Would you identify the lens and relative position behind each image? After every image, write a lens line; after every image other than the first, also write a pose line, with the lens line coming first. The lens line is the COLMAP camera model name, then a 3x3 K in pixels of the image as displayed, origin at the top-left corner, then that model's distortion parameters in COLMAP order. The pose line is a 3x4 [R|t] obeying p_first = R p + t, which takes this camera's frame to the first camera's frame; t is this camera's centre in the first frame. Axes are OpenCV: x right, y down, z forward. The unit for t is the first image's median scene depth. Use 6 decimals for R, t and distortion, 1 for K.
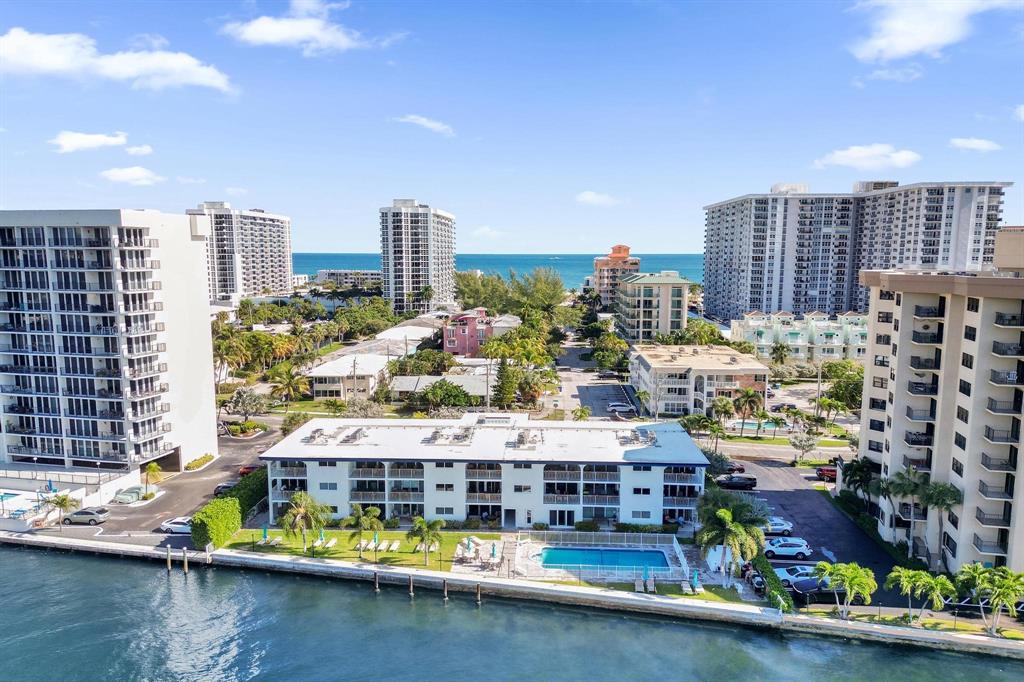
lens RADIAL K [[763.0, 0, 516.5], [0, 763.0, 353.6], [0, 0, 1]] dist [0.064714, -0.071707]
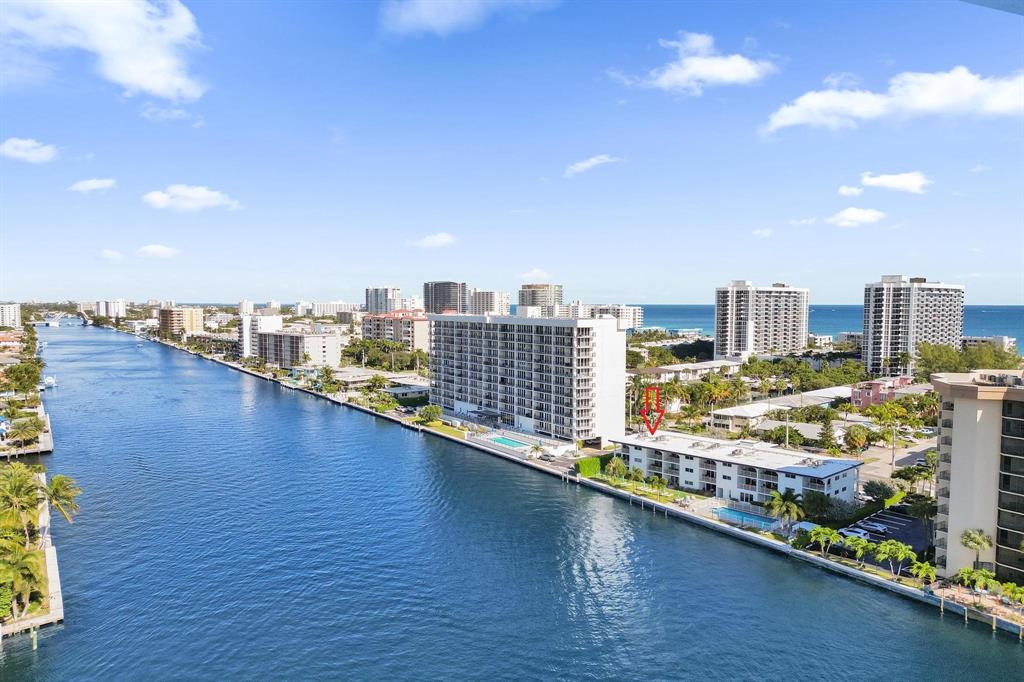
lens RADIAL K [[718.7, 0, 514.7], [0, 718.7, 342.1], [0, 0, 1]] dist [0.069454, -0.078494]
pose [[0.726717, 0.036672, -0.685958, 0.636875], [-0.091984, 0.994776, -0.044268, -0.016837], [0.680751, 0.095268, 0.726293, -0.492732]]
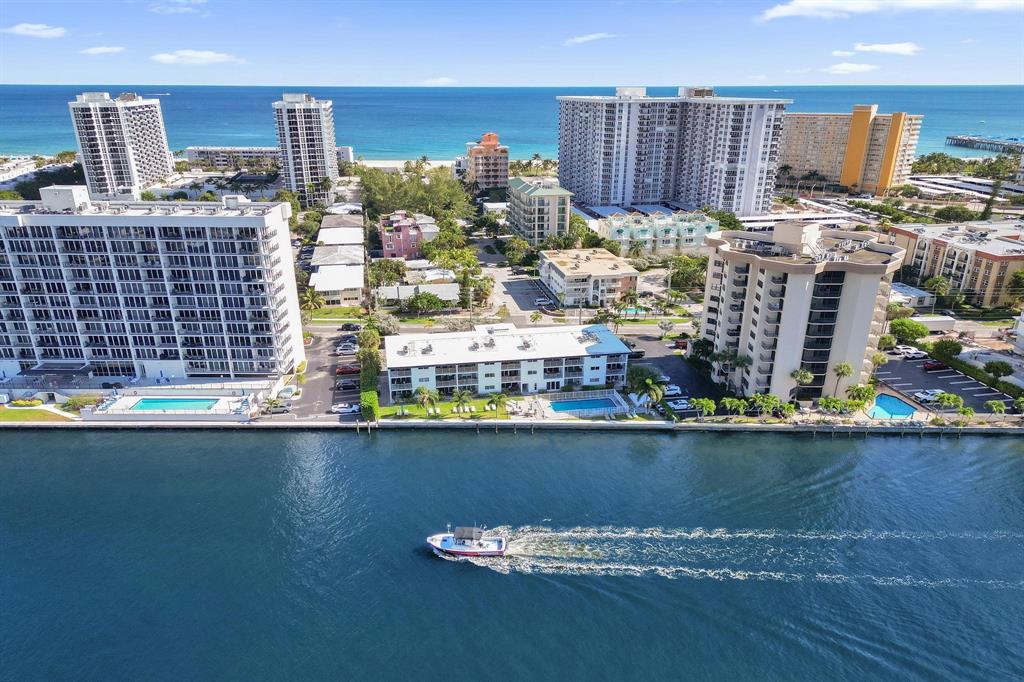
lens RADIAL K [[726.2, 0, 516.5], [0, 726.2, 378.4], [0, 0, 1]] dist [0.065974, -0.070676]
pose [[0.974194, -0.086215, 0.208597, -0.304591], [0.033537, 0.969206, 0.243957, -0.180533], [-0.223206, -0.230665, 0.947086, -0.489305]]
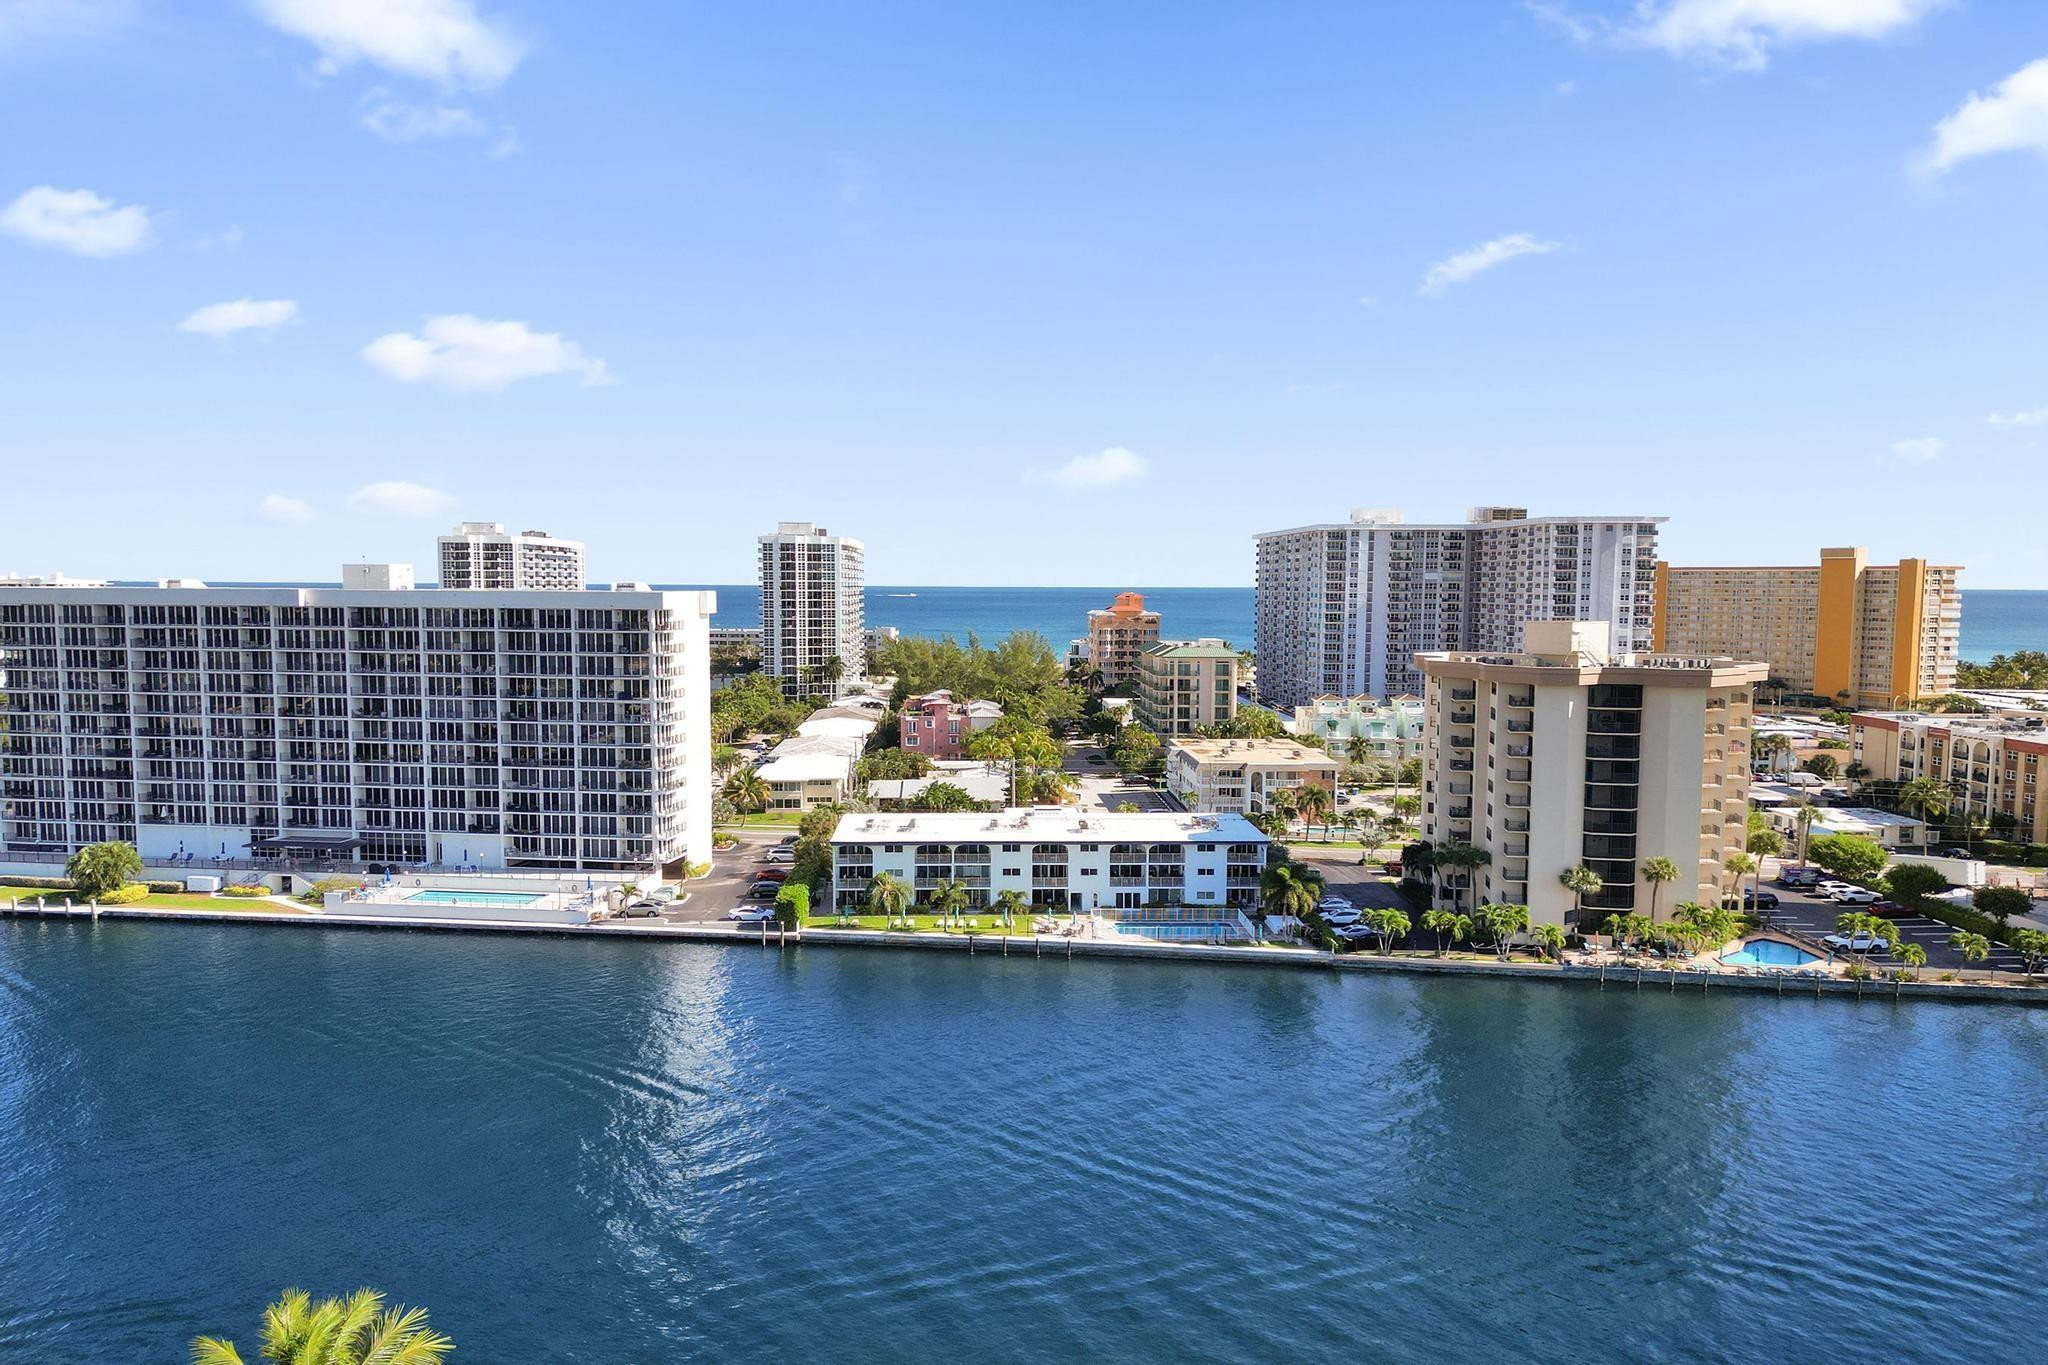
lens RADIAL K [[1437.4, 0, 1029.3], [0, 1437.4, 684.7], [0, 0, 1]] dist [0.069454, -0.078494]
pose [[0.996440, -0.004219, 0.084197, -0.179030], [0.009481, 0.998019, -0.062195, 0.037793], [-0.083768, 0.062772, 0.994506, -0.698260]]
